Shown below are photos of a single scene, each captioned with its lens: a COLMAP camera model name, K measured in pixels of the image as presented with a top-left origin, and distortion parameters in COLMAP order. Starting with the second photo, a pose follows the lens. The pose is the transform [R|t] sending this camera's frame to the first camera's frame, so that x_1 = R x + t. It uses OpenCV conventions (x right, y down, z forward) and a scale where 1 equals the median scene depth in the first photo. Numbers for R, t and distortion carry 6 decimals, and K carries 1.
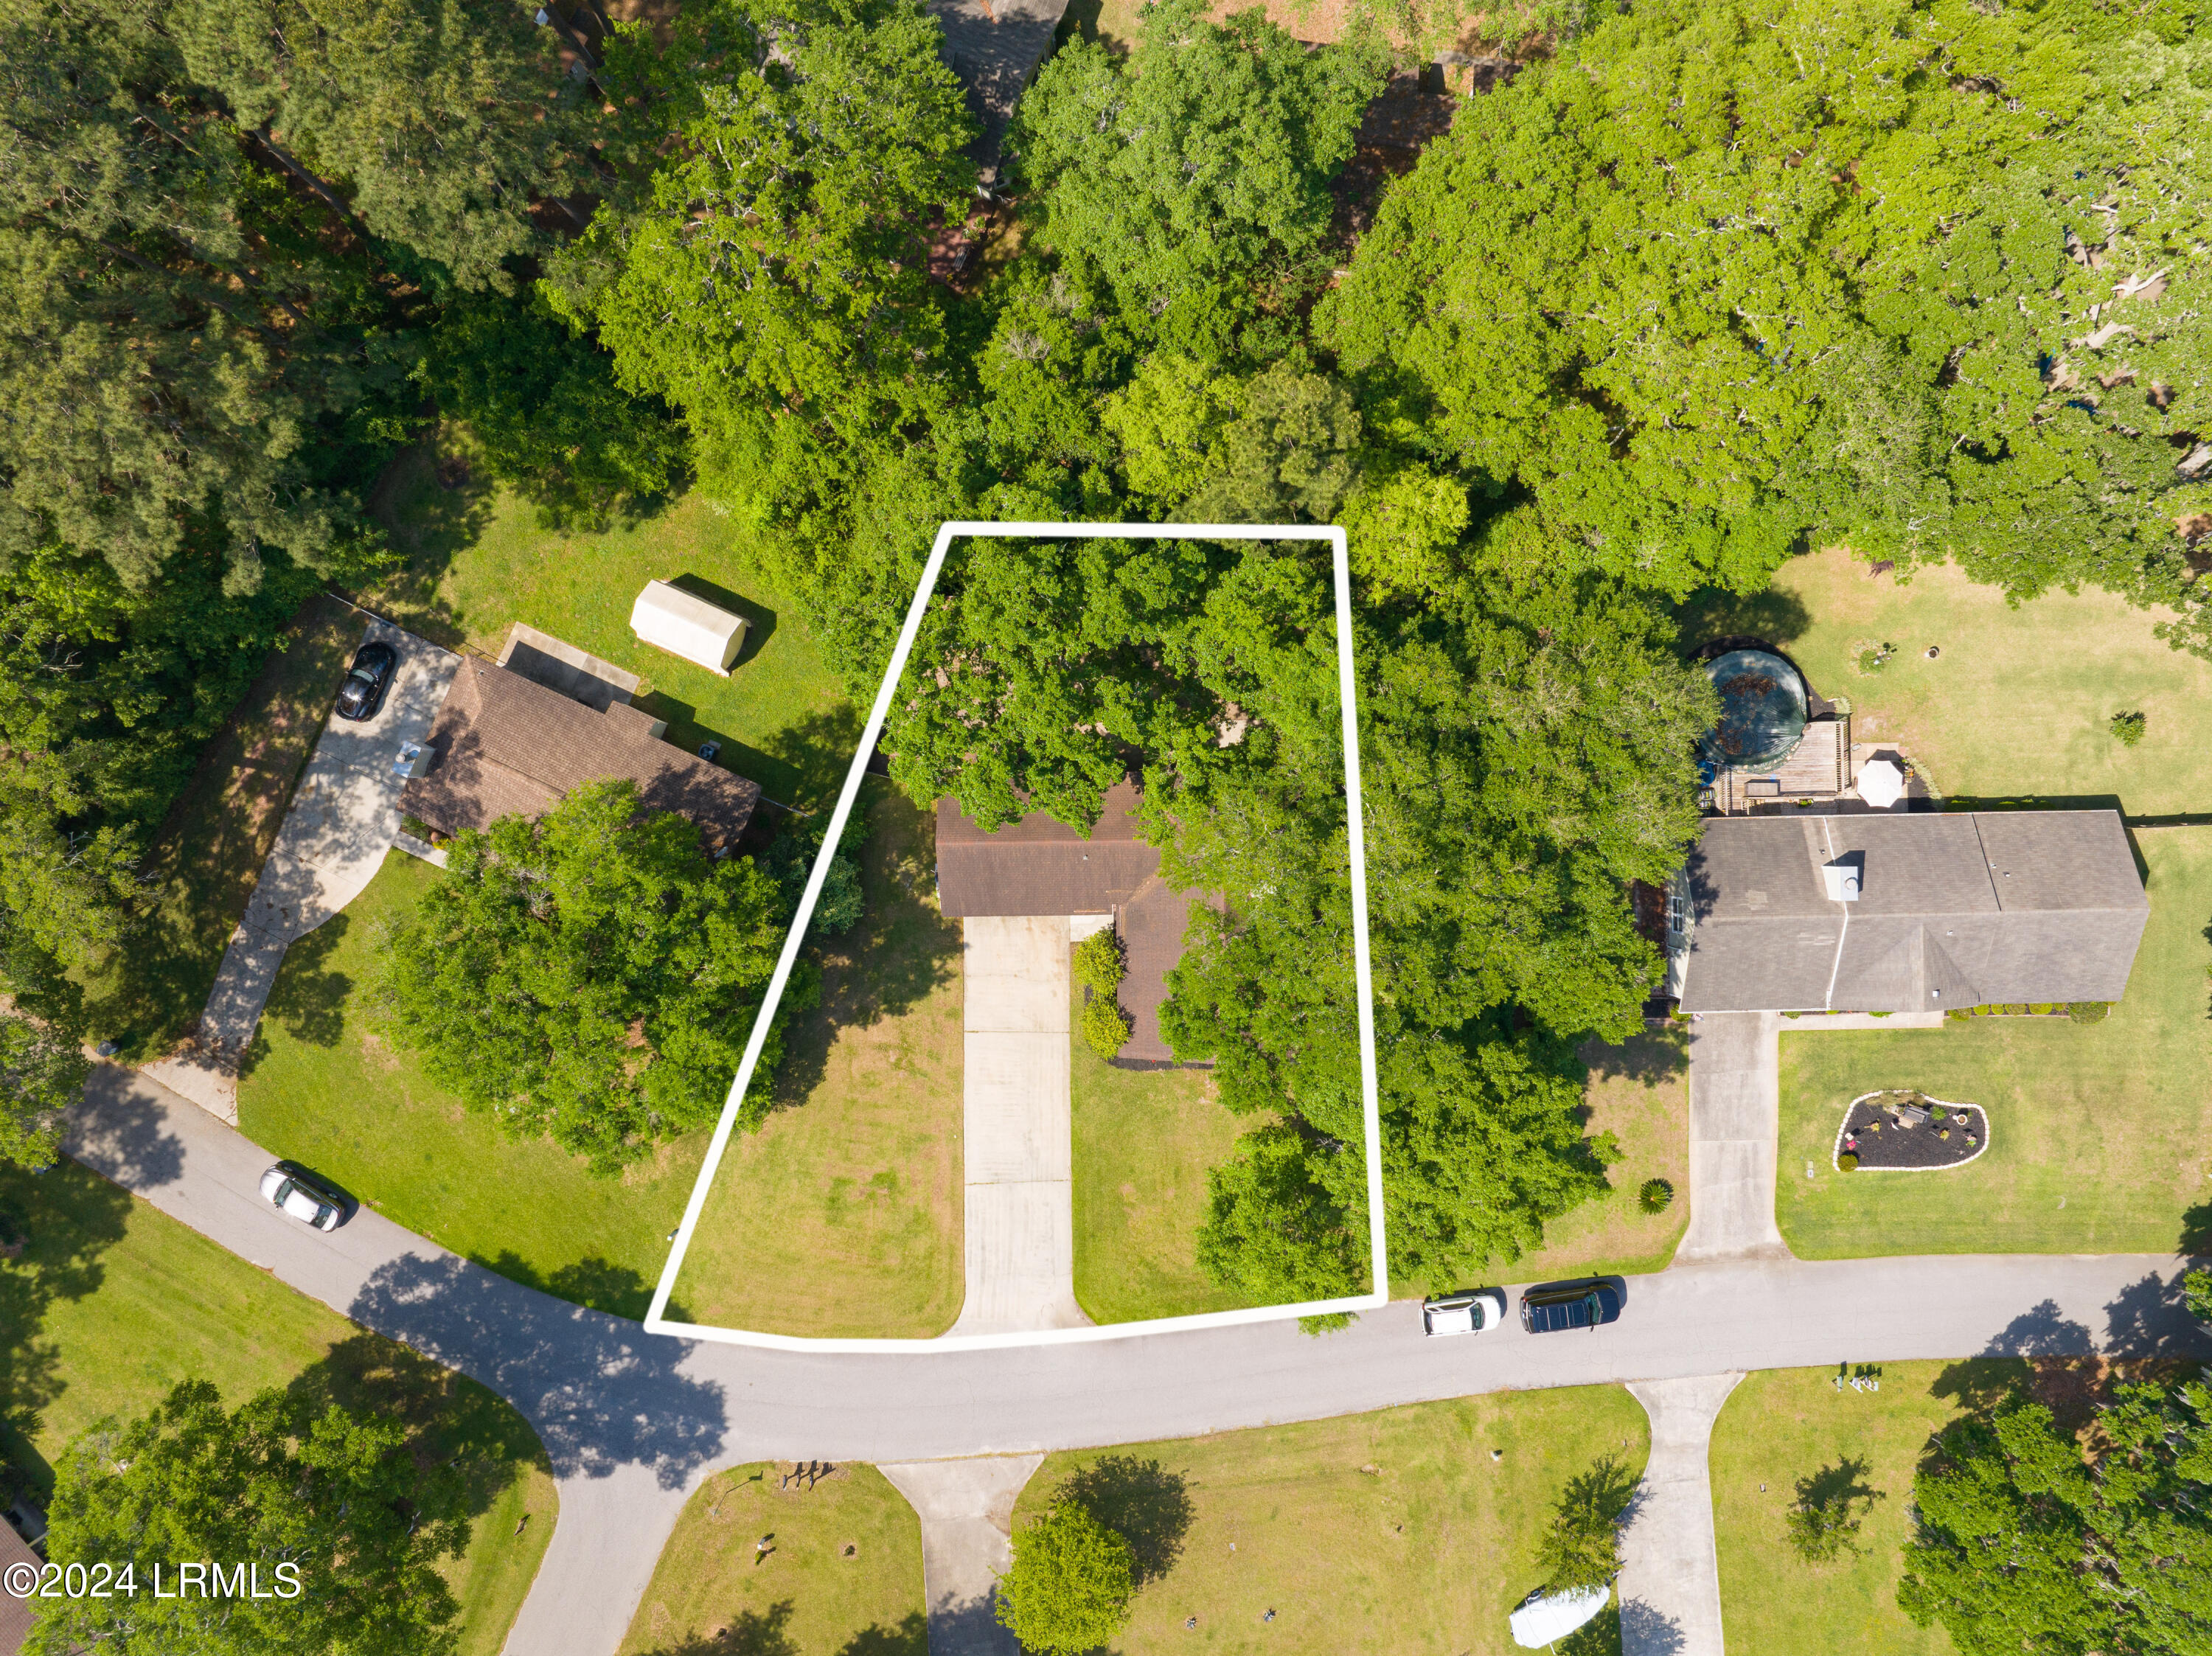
lens RADIAL K [[1551.0, 0, 1113.1], [0, 1551.0, 828.8], [0, 0, 1]] dist [-0.041861, 0.008499]
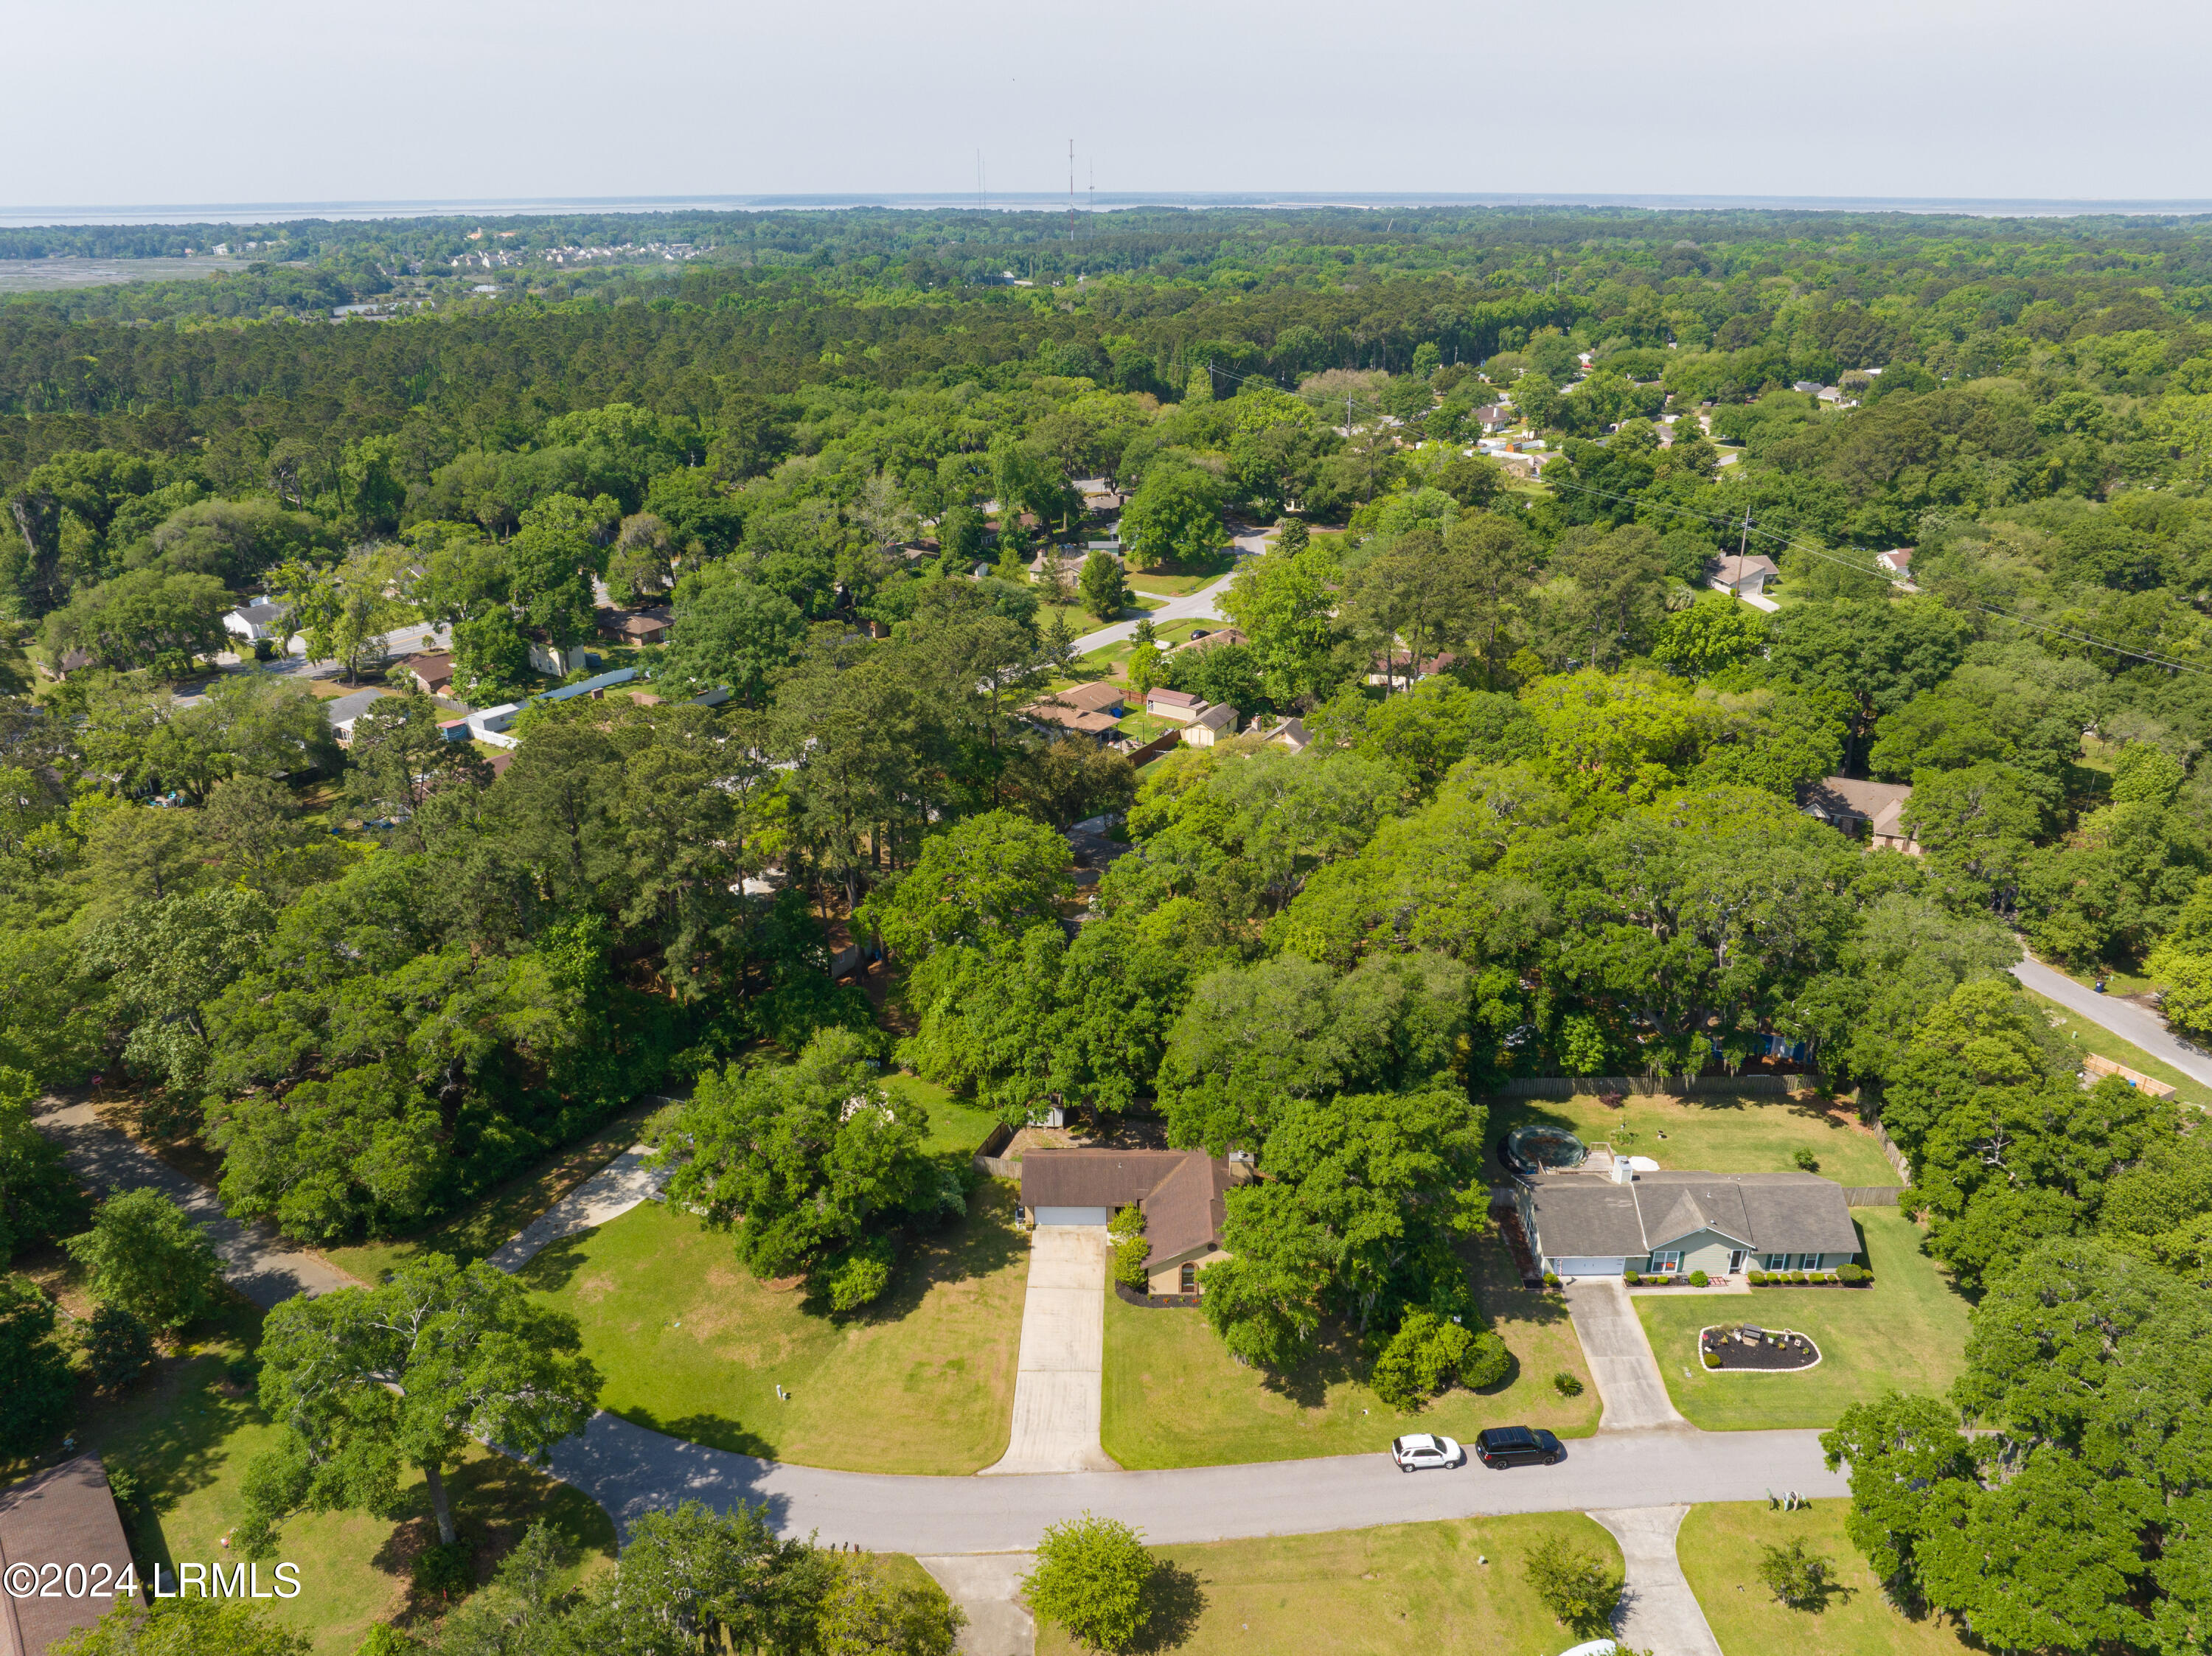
lens RADIAL K [[1551.0, 0, 1103.4], [0, 1551.0, 825.2], [0, 0, 1]] dist [-0.041861, 0.008499]
pose [[0.999568, 0.014910, -0.025338, -0.000140], [-0.029138, 0.387693, -0.921328, 1.216776], [-0.003914, 0.921668, 0.387960, 0.097651]]
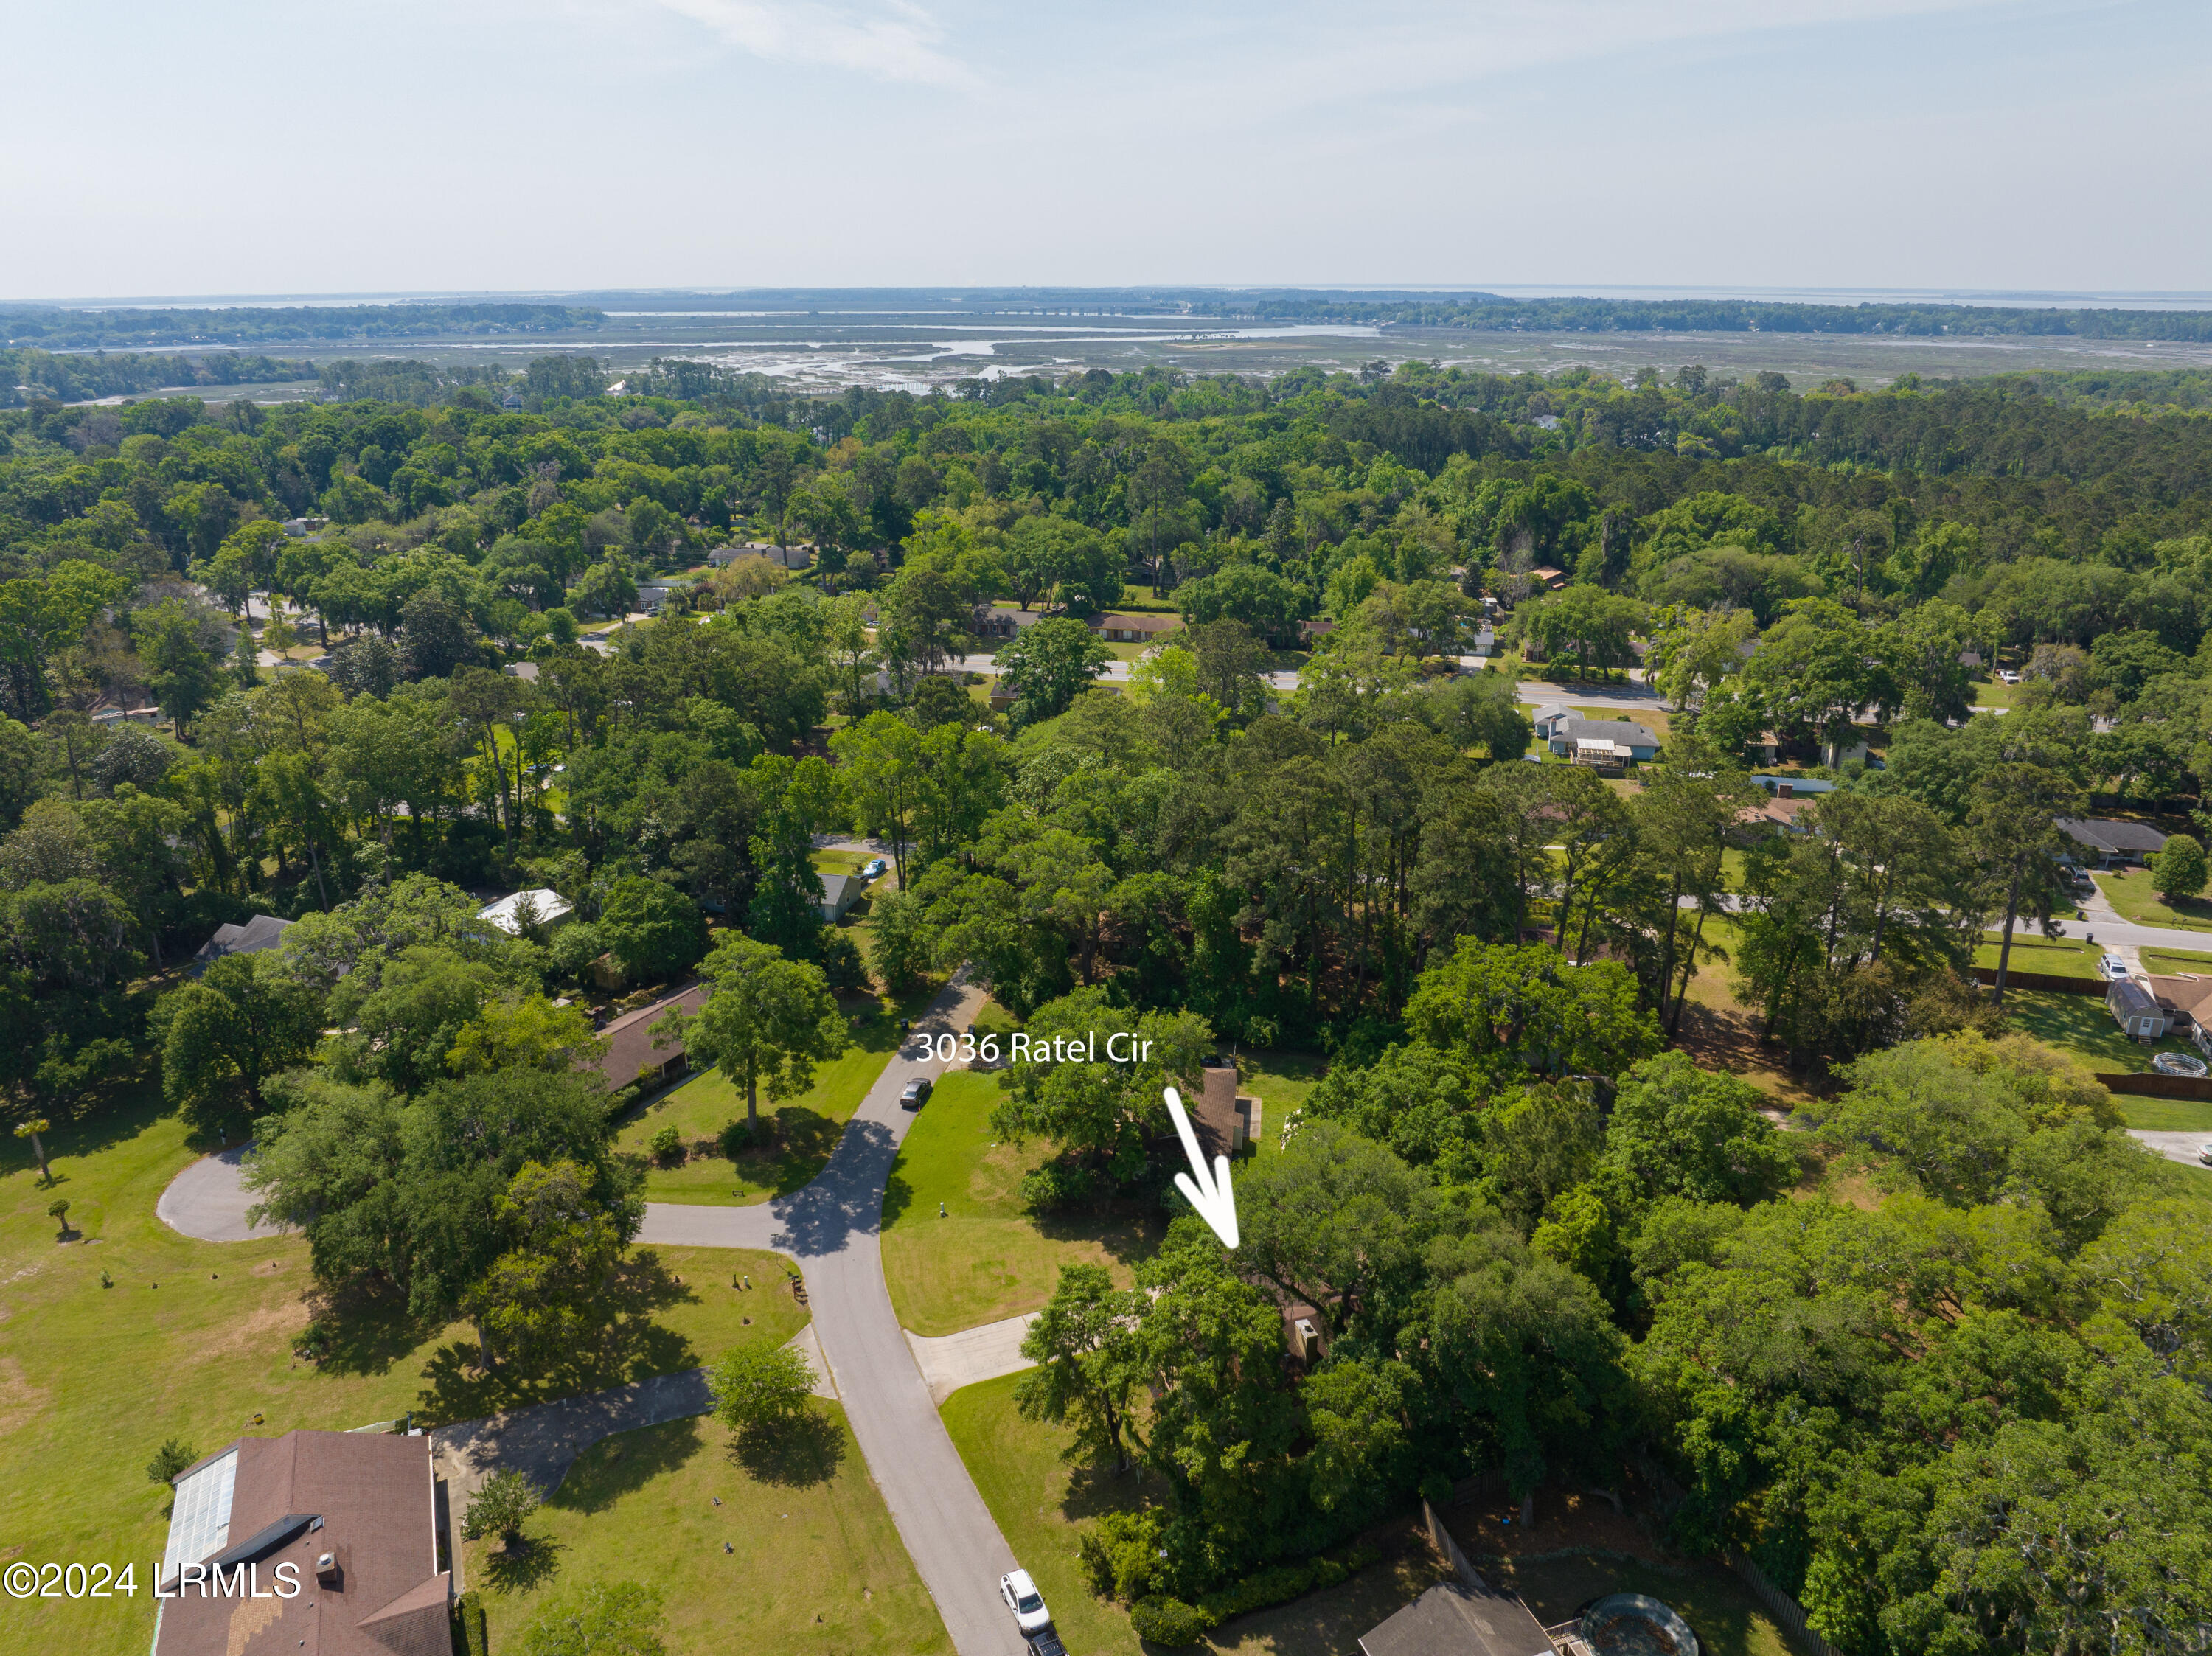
lens RADIAL K [[1551.0, 0, 1111.5], [0, 1551.0, 831.2], [0, 0, 1]] dist [-0.041861, 0.008499]
pose [[0.310202, 0.328928, -0.891954, 1.050260], [-0.950660, 0.111807, -0.289387, 0.509974], [0.004540, 0.937713, 0.347381, 0.089010]]
